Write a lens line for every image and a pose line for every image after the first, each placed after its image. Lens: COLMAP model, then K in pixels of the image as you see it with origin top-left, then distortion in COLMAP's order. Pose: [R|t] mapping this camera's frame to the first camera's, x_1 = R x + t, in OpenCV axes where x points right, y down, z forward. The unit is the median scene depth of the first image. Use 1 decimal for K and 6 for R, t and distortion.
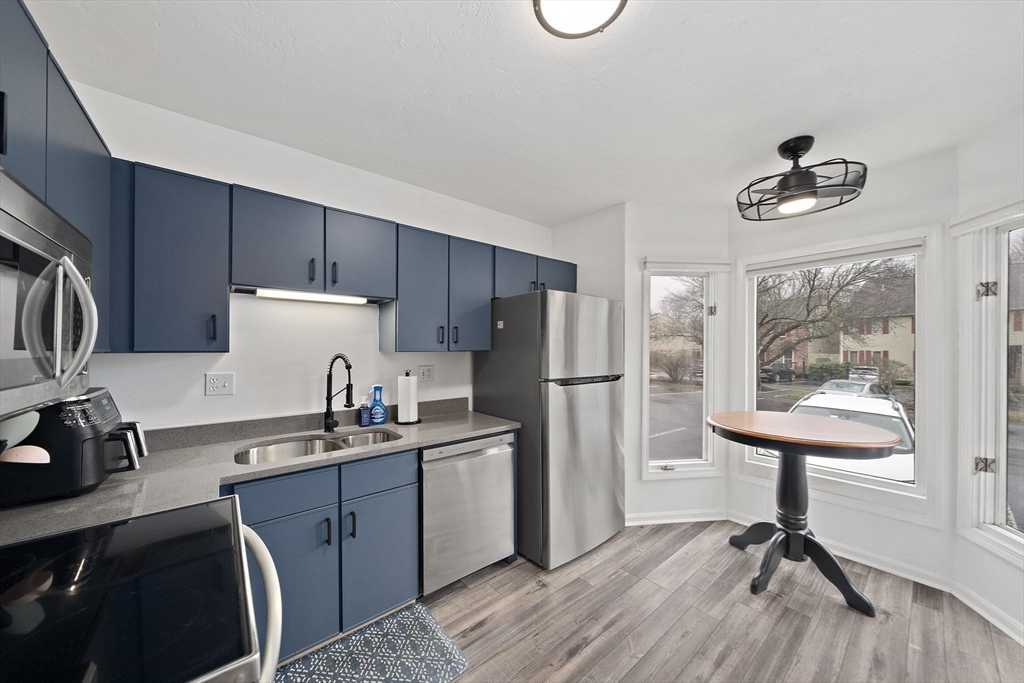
lens RADIAL K [[354.8, 0, 515.8], [0, 354.8, 345.3], [0, 0, 1]] dist [-0.006050, -0.000252]
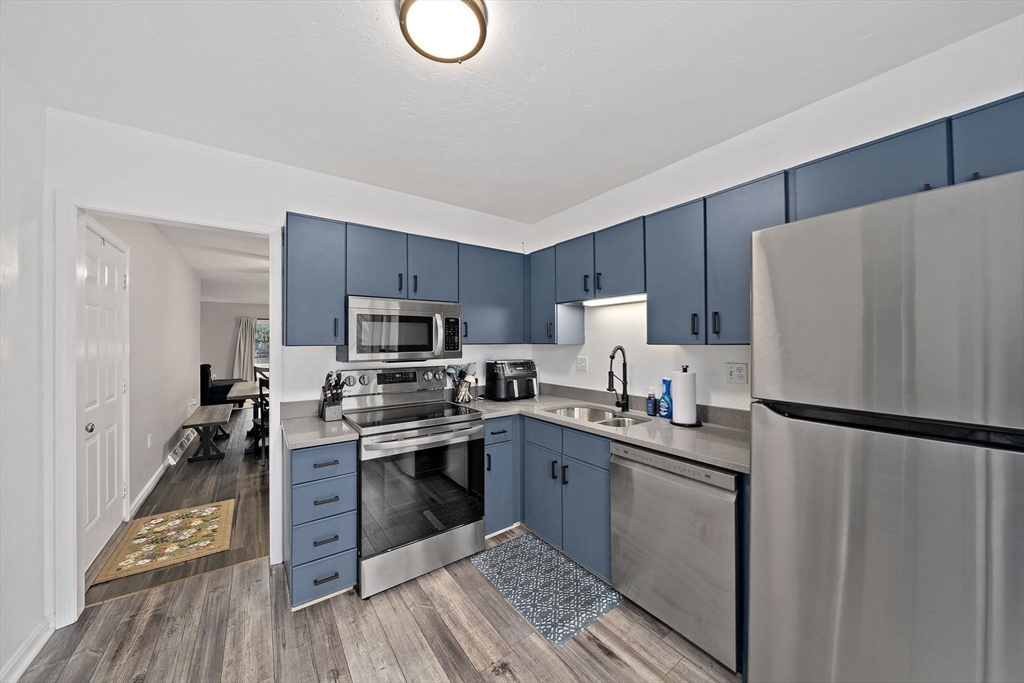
lens RADIAL K [[354.8, 0, 513.1], [0, 354.8, 342.0], [0, 0, 1]] dist [-0.006050, -0.000252]
pose [[-0.075320, -0.003806, -0.997152, 0.797741], [0.009428, 0.999945, -0.004529, 0.014906], [0.997115, -0.009742, -0.075280, 0.834231]]
